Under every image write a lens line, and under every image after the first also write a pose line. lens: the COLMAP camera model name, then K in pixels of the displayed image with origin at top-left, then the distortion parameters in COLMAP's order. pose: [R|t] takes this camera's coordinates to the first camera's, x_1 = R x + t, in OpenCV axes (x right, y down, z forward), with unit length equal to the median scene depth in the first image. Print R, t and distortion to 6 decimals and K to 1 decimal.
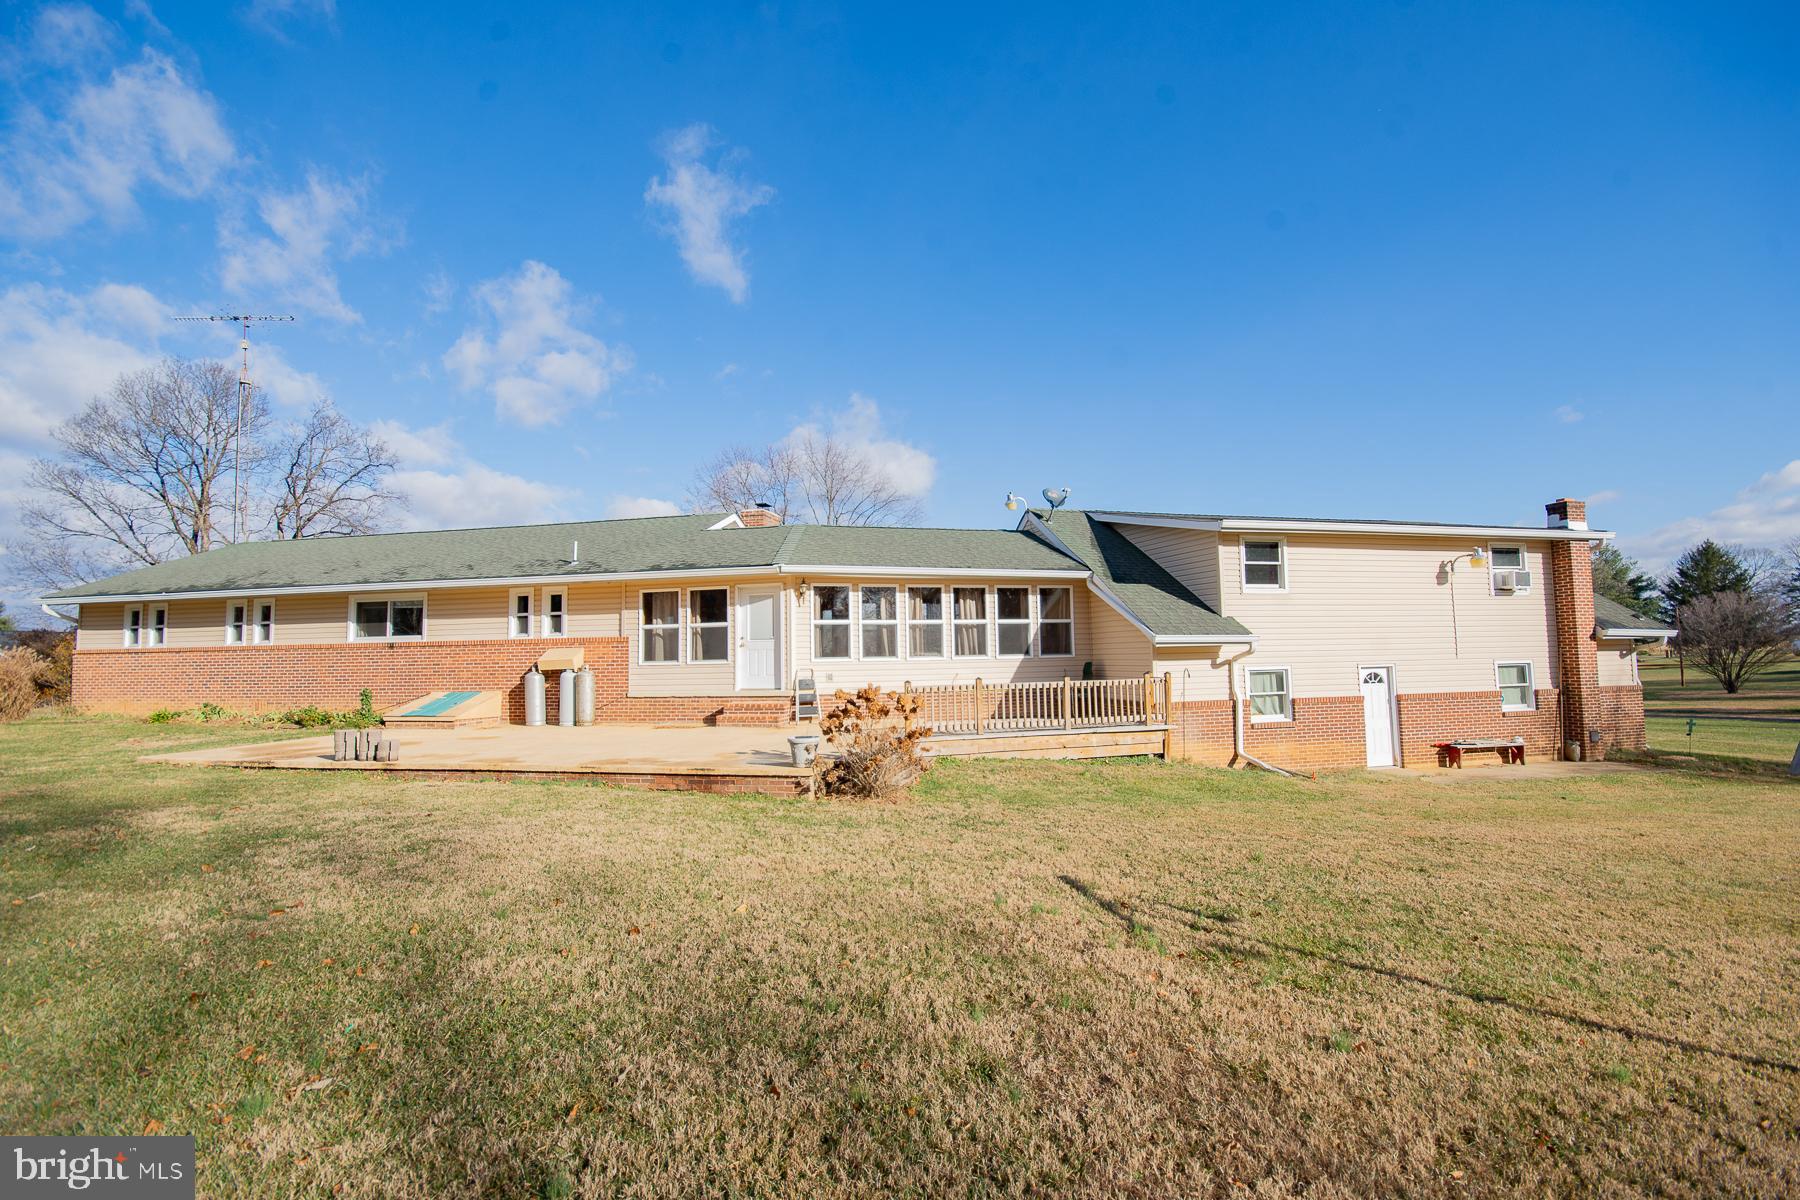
lens RADIAL K [[784.5, 0, 901.2], [0, 784.5, 605.4], [0, 0, 1]] dist [0.017937, -0.015914]
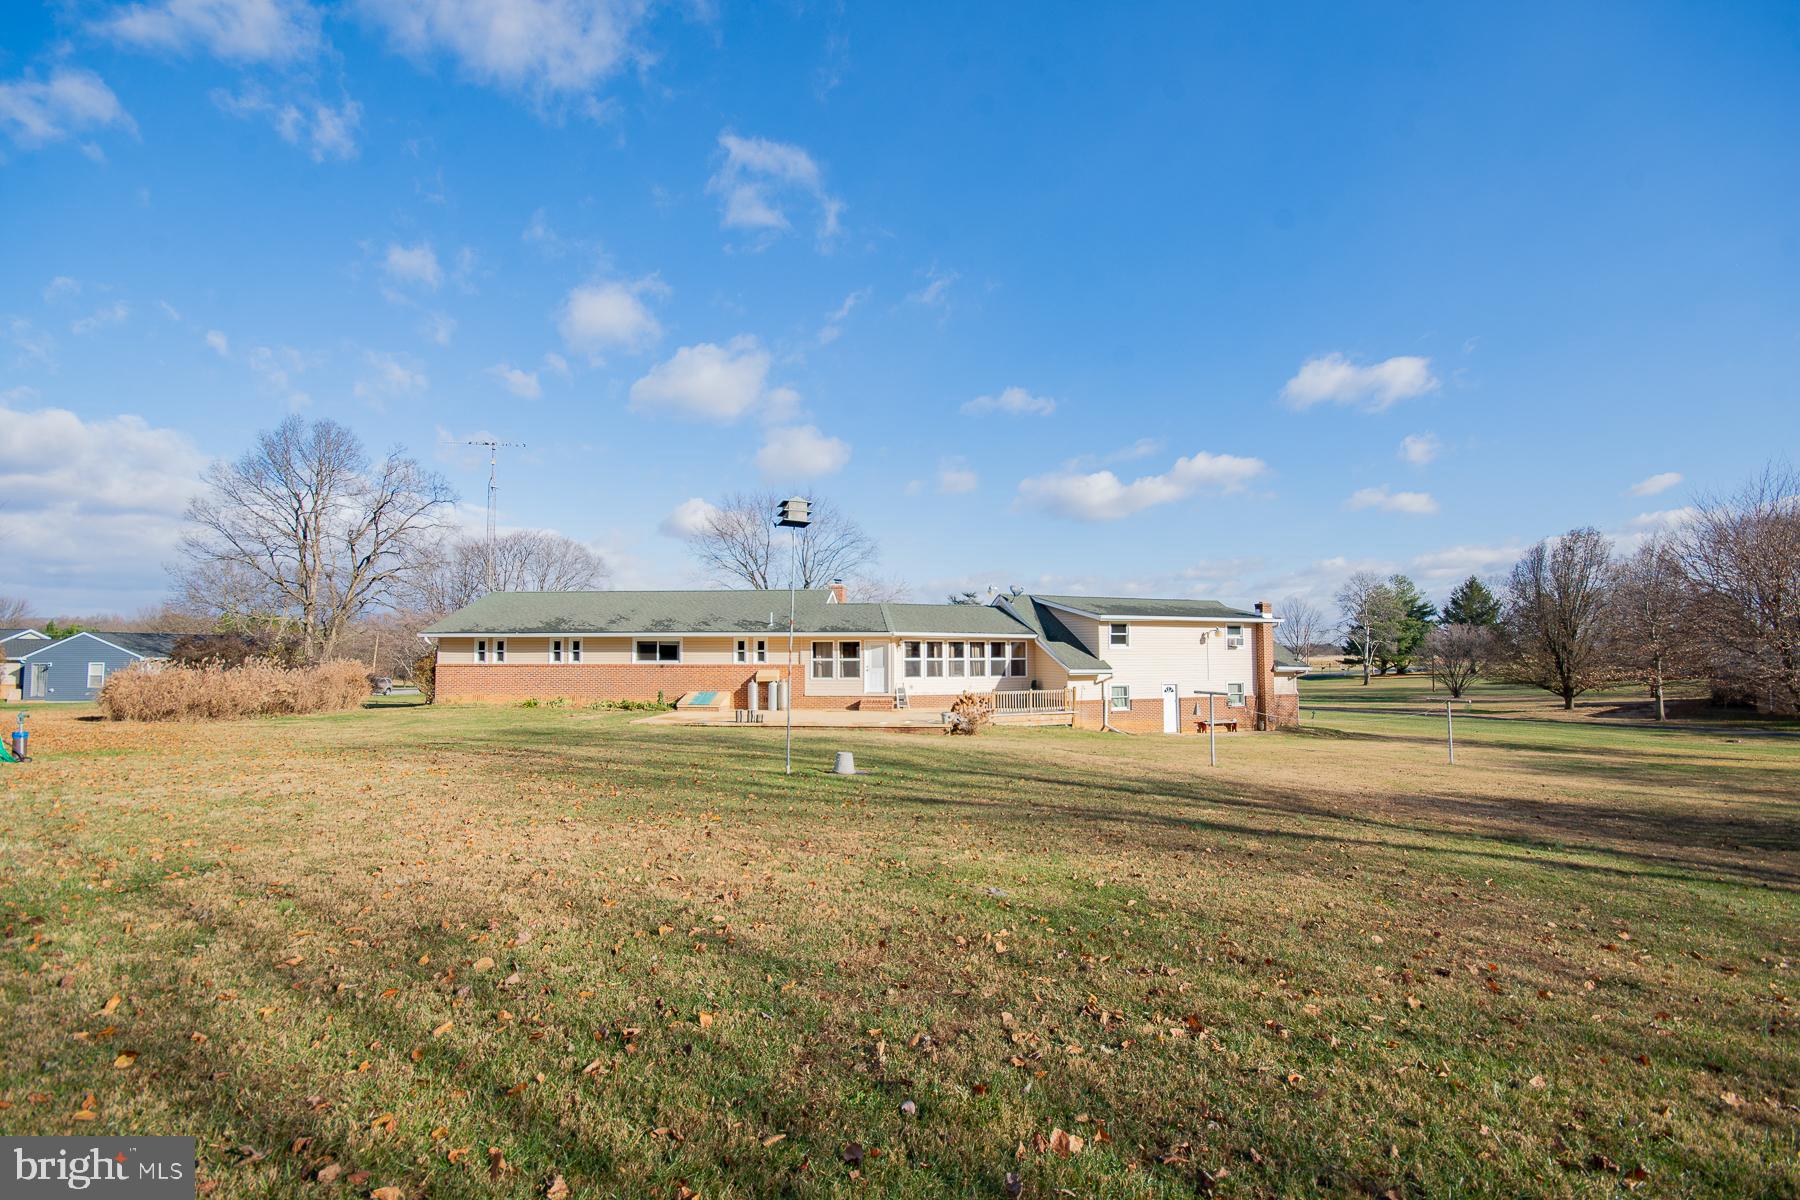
lens RADIAL K [[800.6, 0, 894.6], [0, 800.6, 606.2], [0, 0, 1]] dist [-0.002837, -0.000051]
pose [[0.991227, 0.023435, 0.130073, -0.379203], [-0.024208, 0.999697, 0.004365, -0.114863], [-0.129932, -0.007475, 0.991495, -0.955724]]
